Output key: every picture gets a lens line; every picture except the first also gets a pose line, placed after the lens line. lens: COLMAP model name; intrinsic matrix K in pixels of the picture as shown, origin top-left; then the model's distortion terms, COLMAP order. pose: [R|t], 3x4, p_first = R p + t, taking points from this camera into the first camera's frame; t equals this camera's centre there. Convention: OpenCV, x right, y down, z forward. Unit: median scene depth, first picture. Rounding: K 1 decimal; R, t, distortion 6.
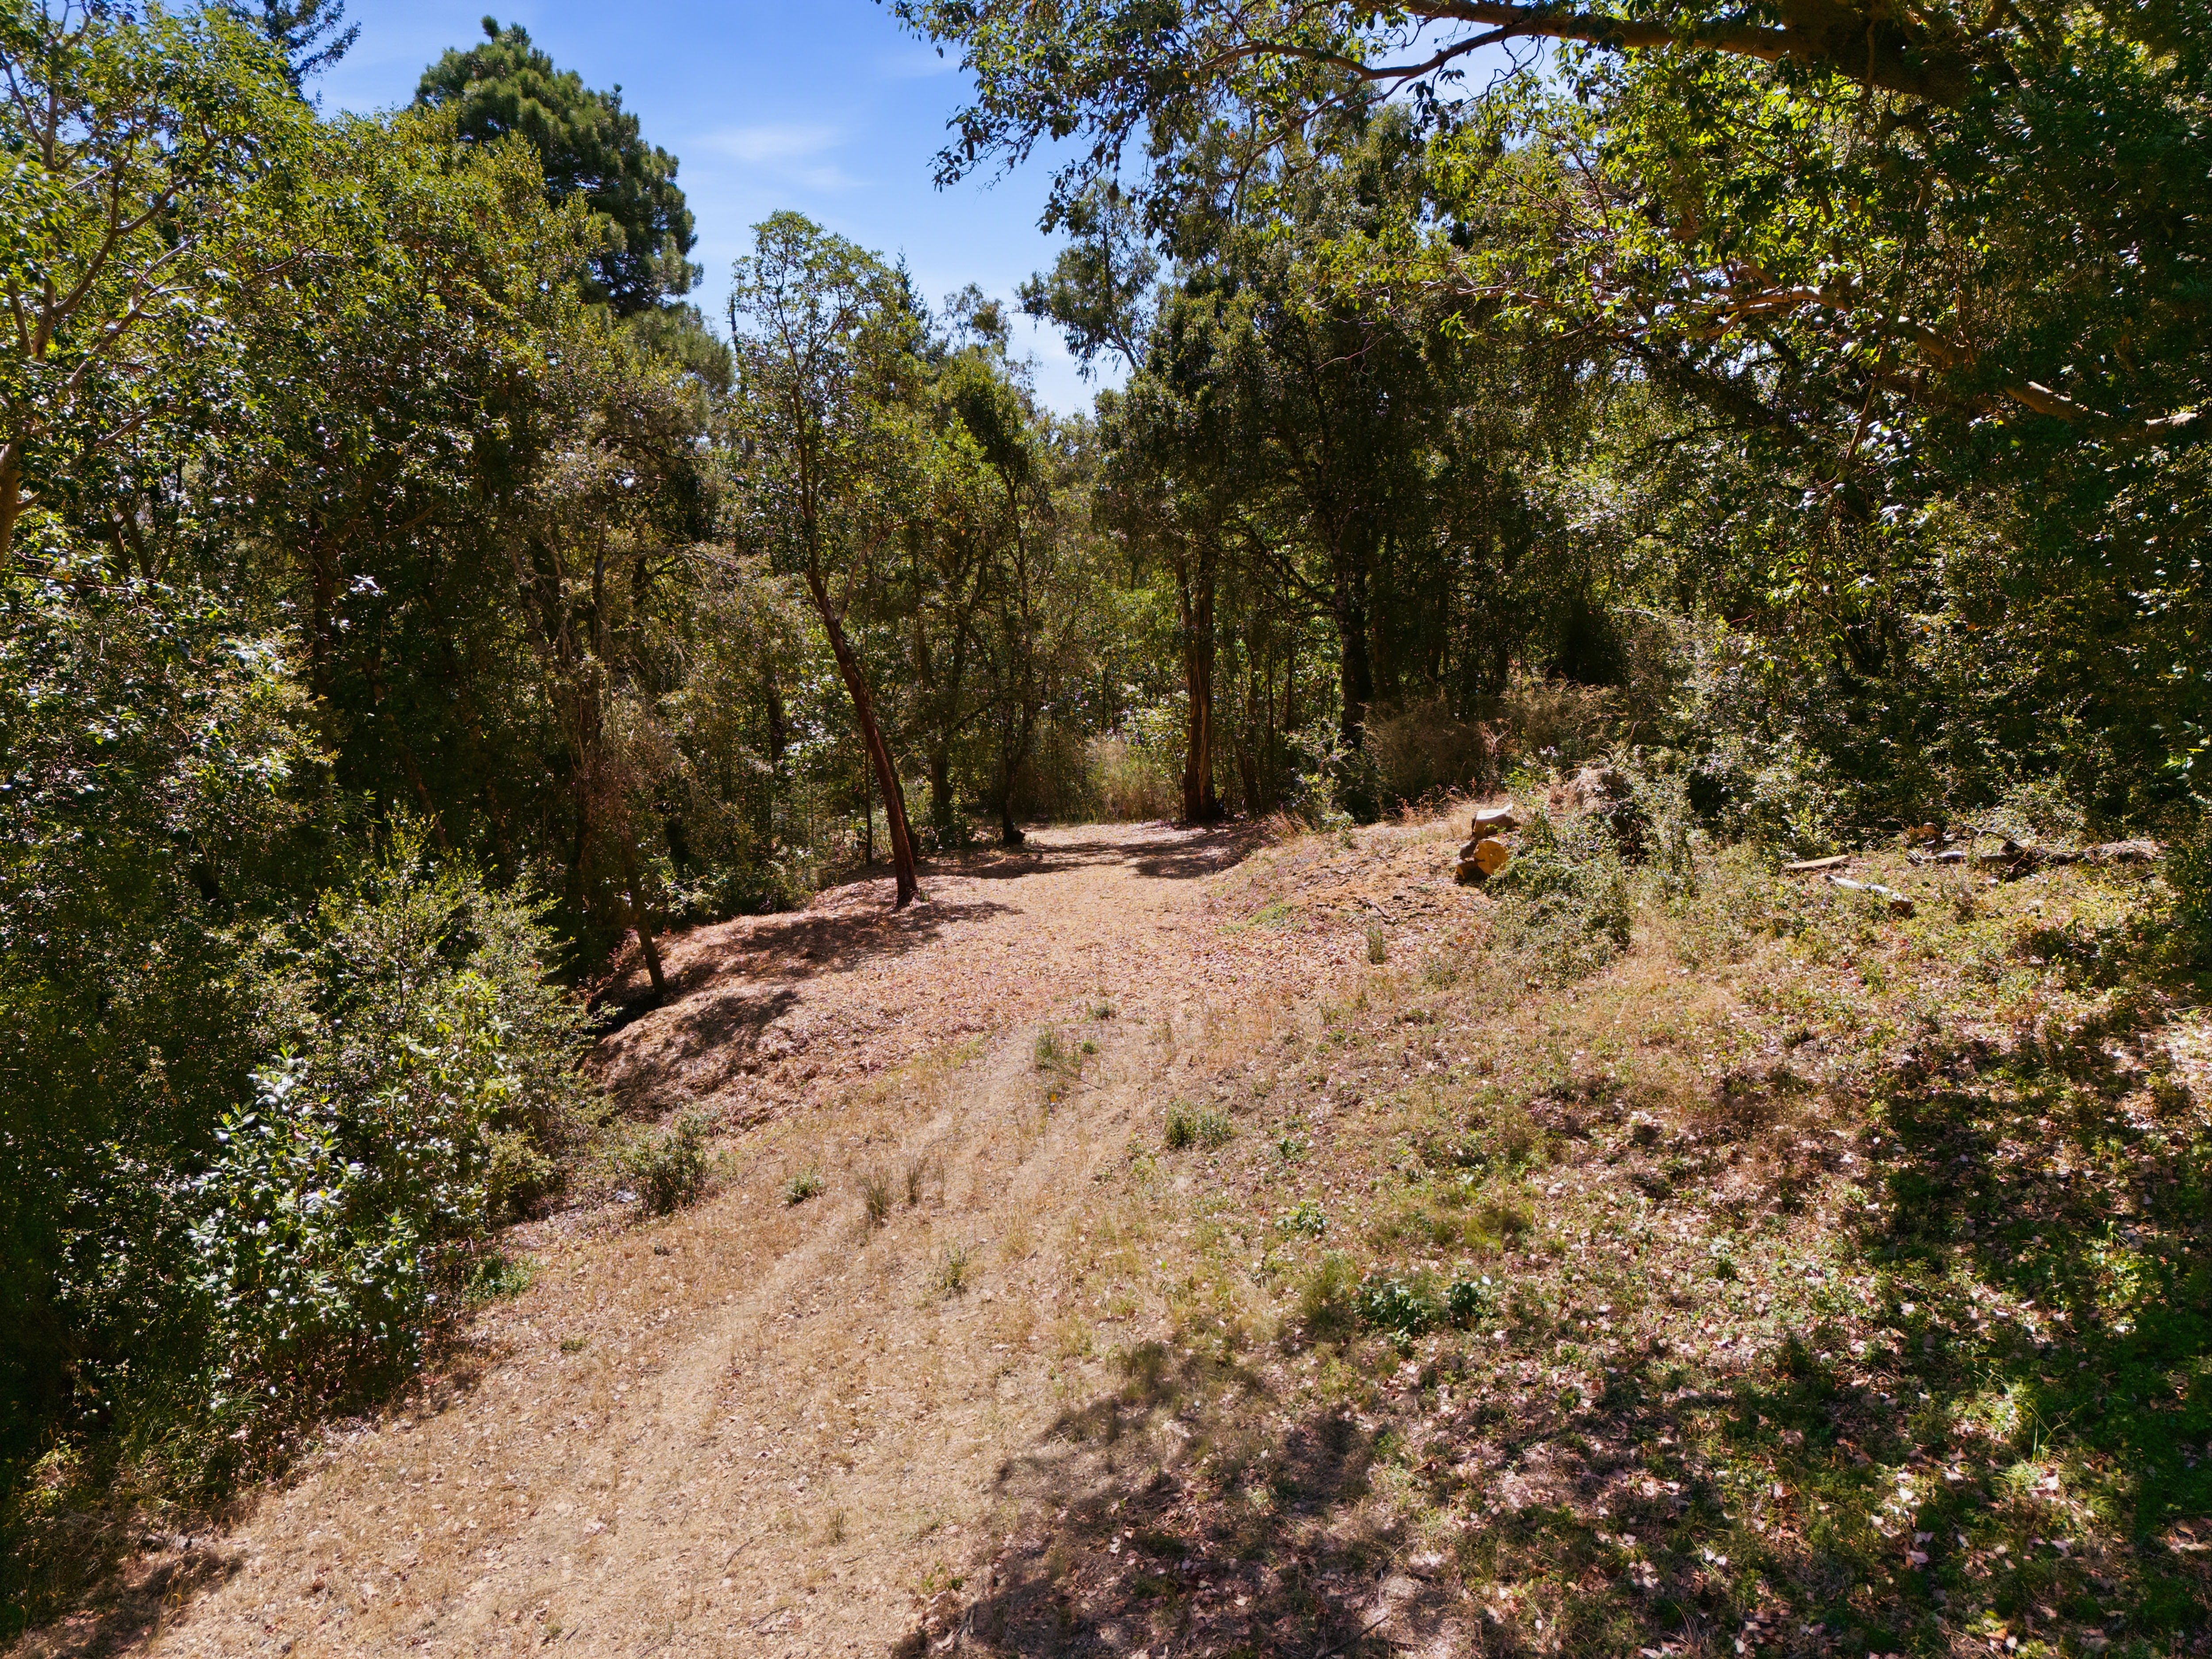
lens RADIAL K [[1624.7, 0, 1105.0], [0, 1624.7, 829.4], [0, 0, 1]] dist [0.067488, -0.056660]
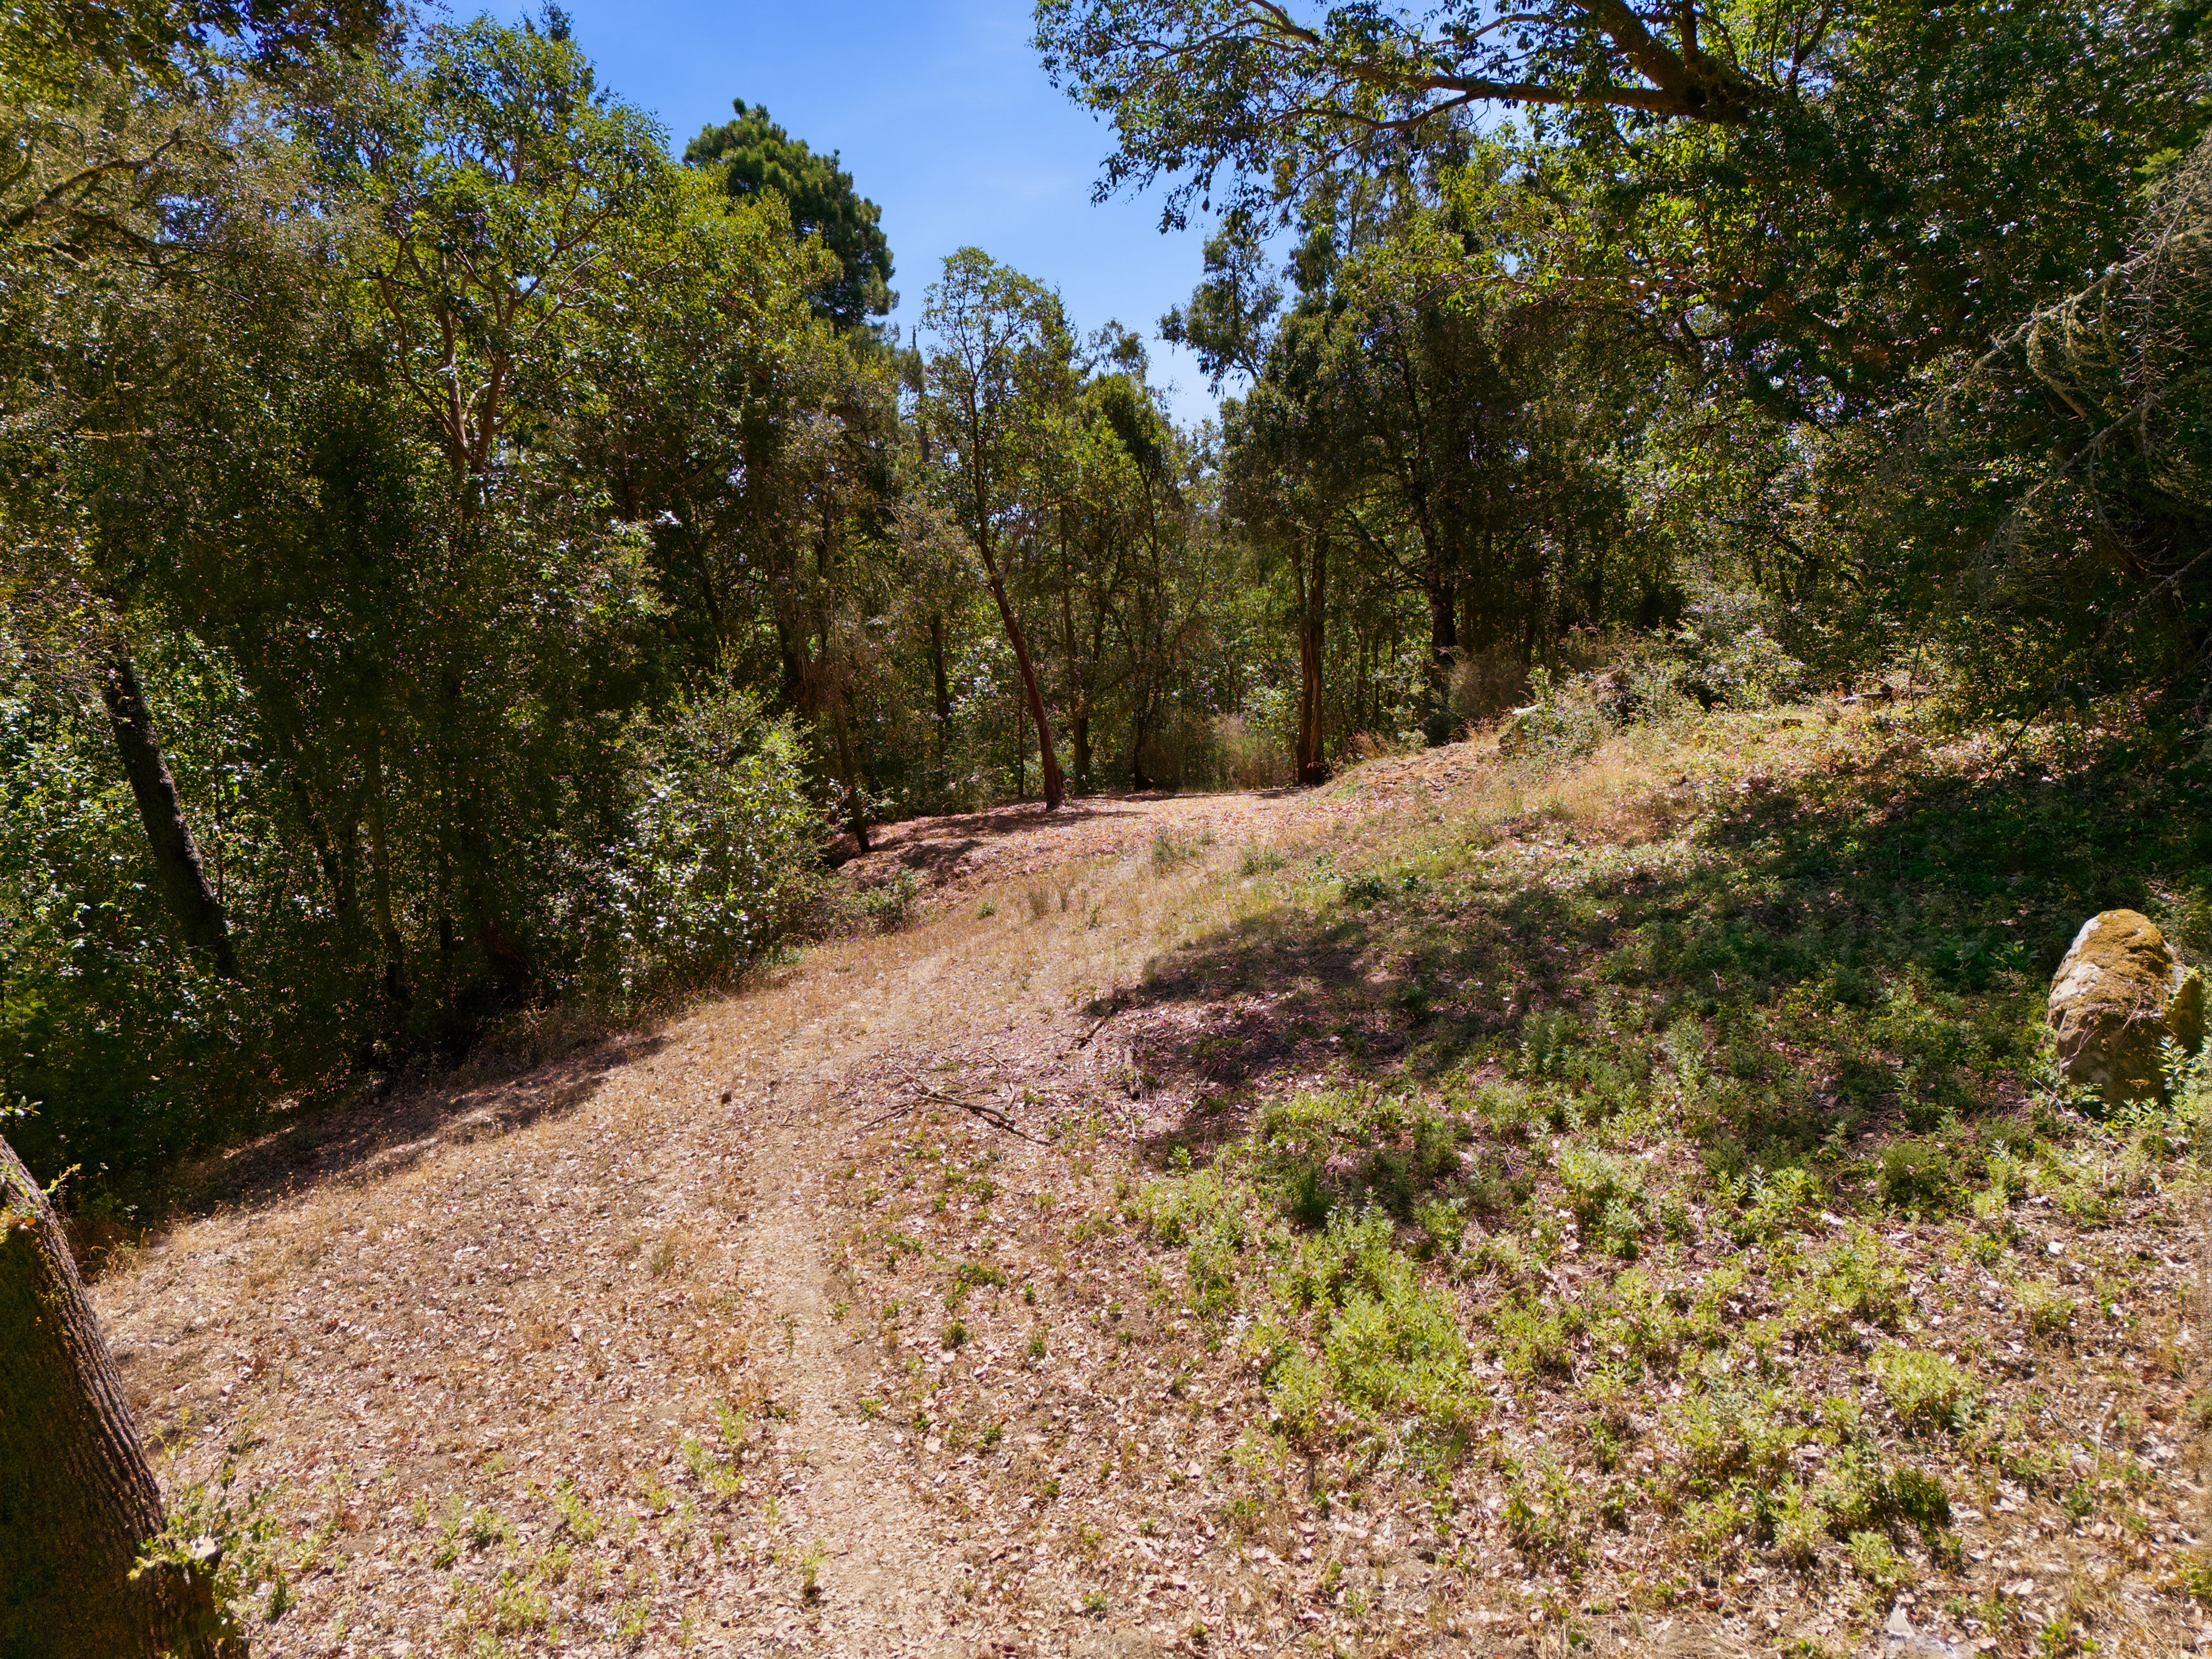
lens RADIAL K [[1624.7, 0, 1101.2], [0, 1624.7, 834.6], [0, 0, 1]] dist [0.067488, -0.056660]
pose [[0.996124, 0.013319, -0.086941, 0.019385], [-0.015627, 0.999542, -0.025920, 0.097917], [0.086556, 0.027178, 0.995876, -0.211507]]
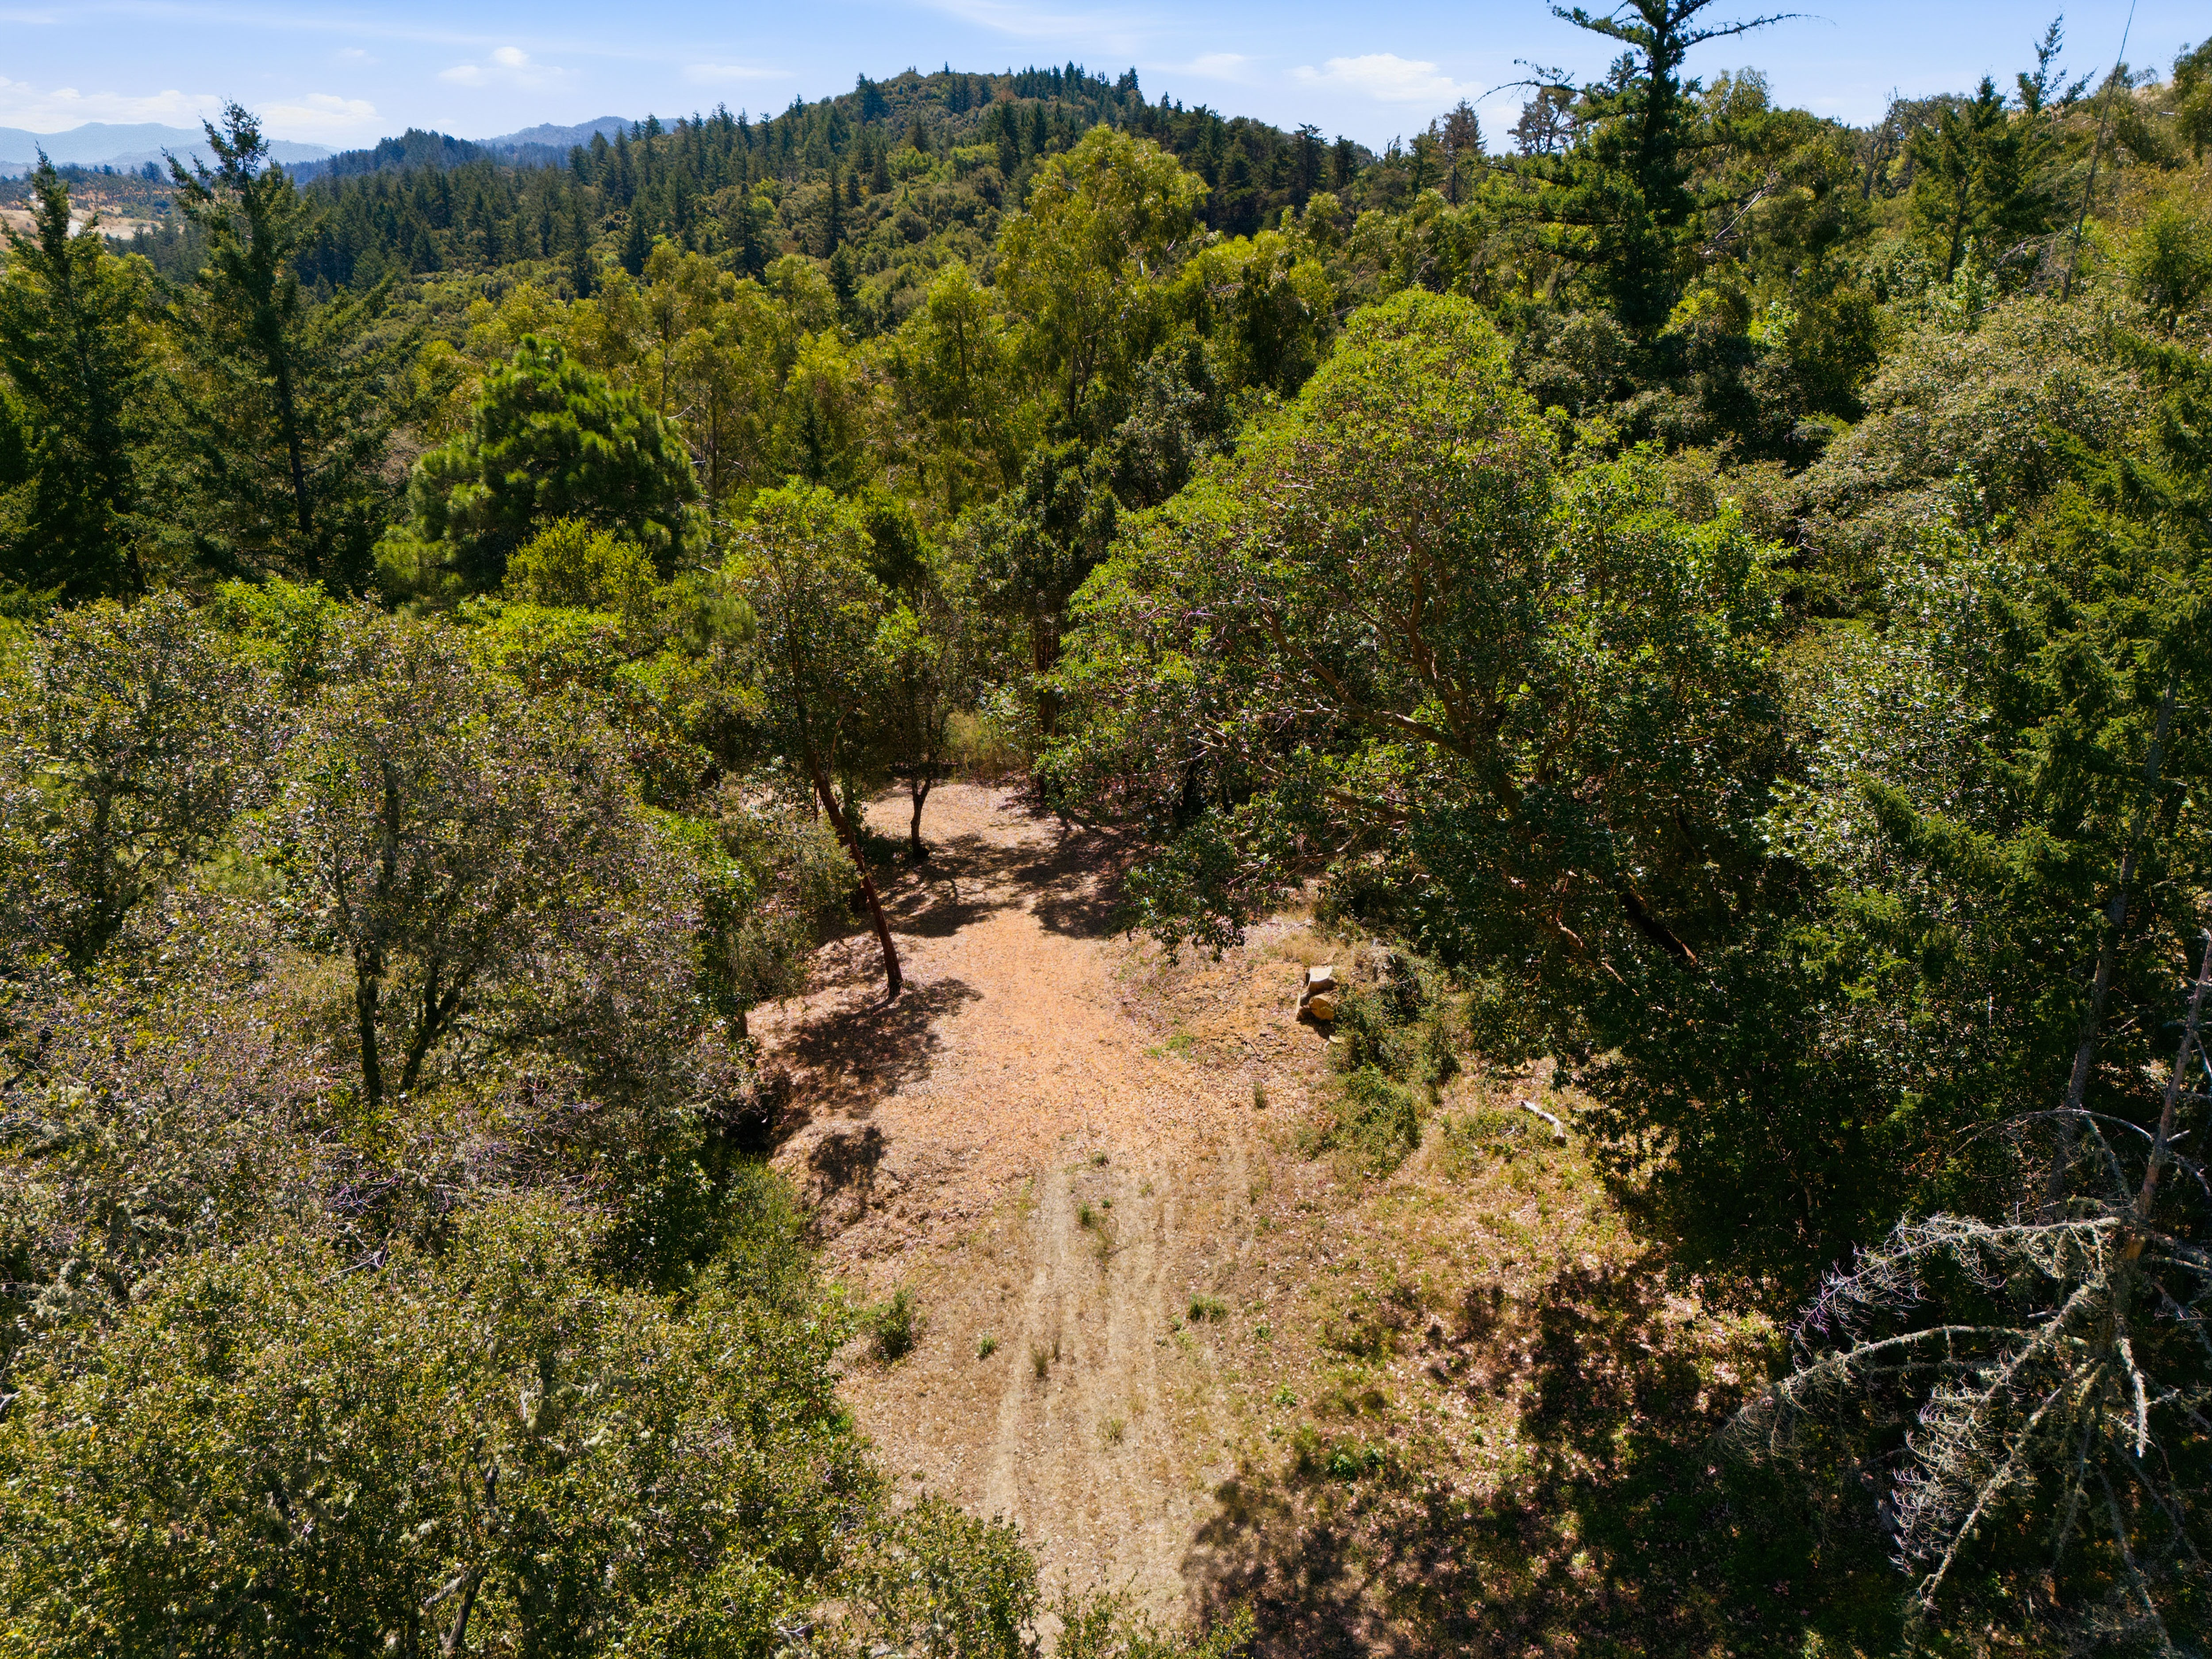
lens RADIAL K [[1624.7, 0, 1112.5], [0, 1624.7, 824.4], [0, 0, 1]] dist [0.067488, -0.056660]
pose [[0.985766, -0.054298, 0.159115, -0.157184], [0.023155, 0.981240, 0.191396, -0.360671], [-0.166522, -0.184987, 0.968530, -0.352285]]
